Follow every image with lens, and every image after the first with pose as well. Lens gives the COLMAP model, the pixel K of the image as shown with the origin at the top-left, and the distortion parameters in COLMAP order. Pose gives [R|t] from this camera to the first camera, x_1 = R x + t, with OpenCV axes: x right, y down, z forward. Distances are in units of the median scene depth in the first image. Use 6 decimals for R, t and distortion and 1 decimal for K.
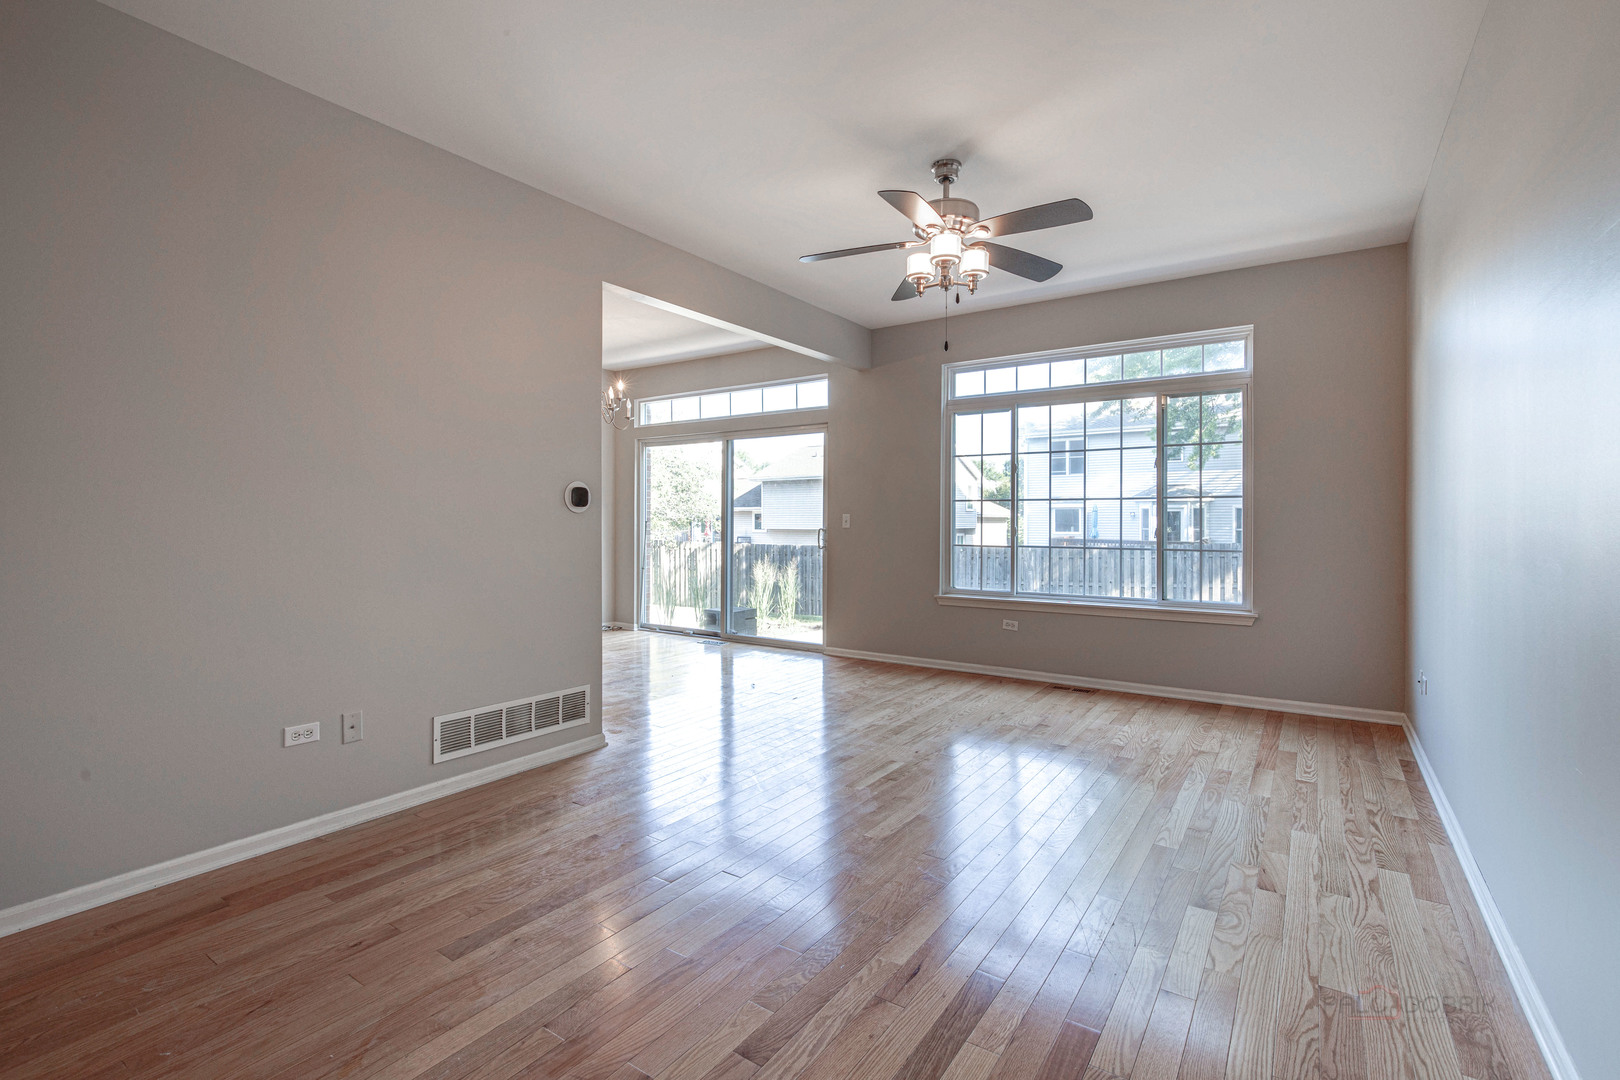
lens RADIAL K [[739.2, 0, 830.9], [0, 739.2, 525.0], [0, 0, 1]] dist [-0.007782, -0.000356]
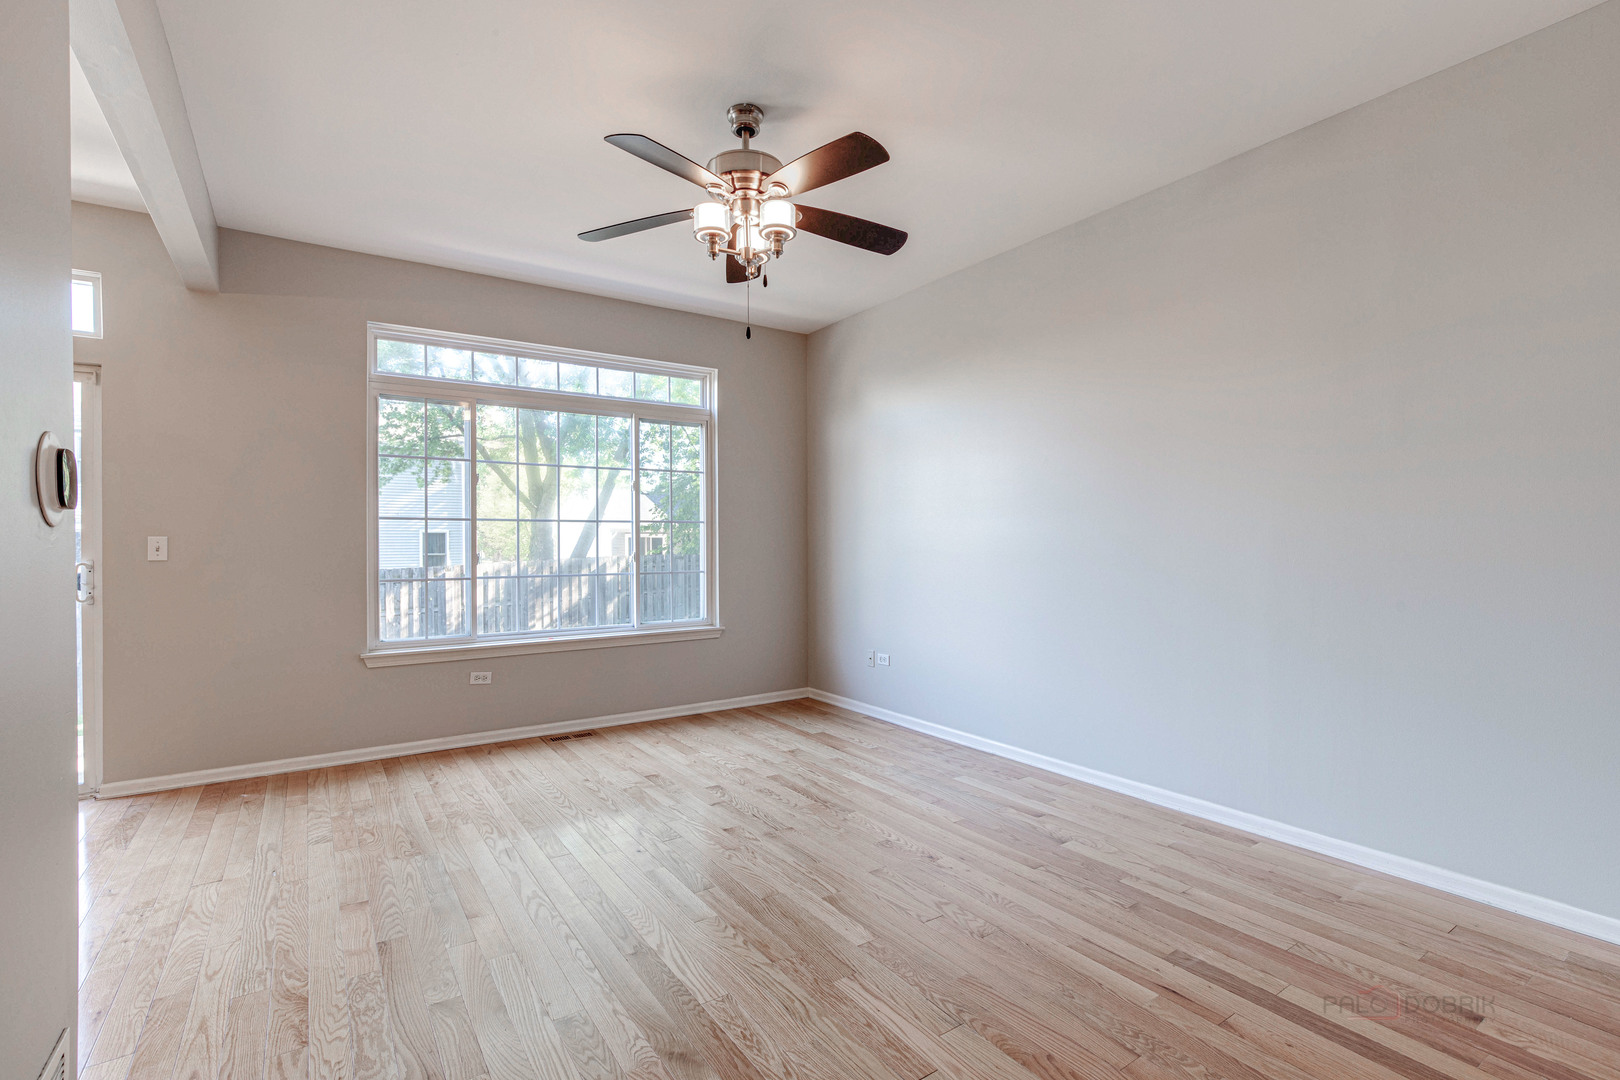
lens RADIAL K [[739.2, 0, 805.9], [0, 739.2, 546.3], [0, 0, 1]] dist [-0.007782, -0.000356]
pose [[0.382986, -0.006746, 0.923729, -0.410699], [0.012733, 0.999917, 0.002024, -0.002580], [-0.923666, 0.010987, 0.383040, 0.441394]]
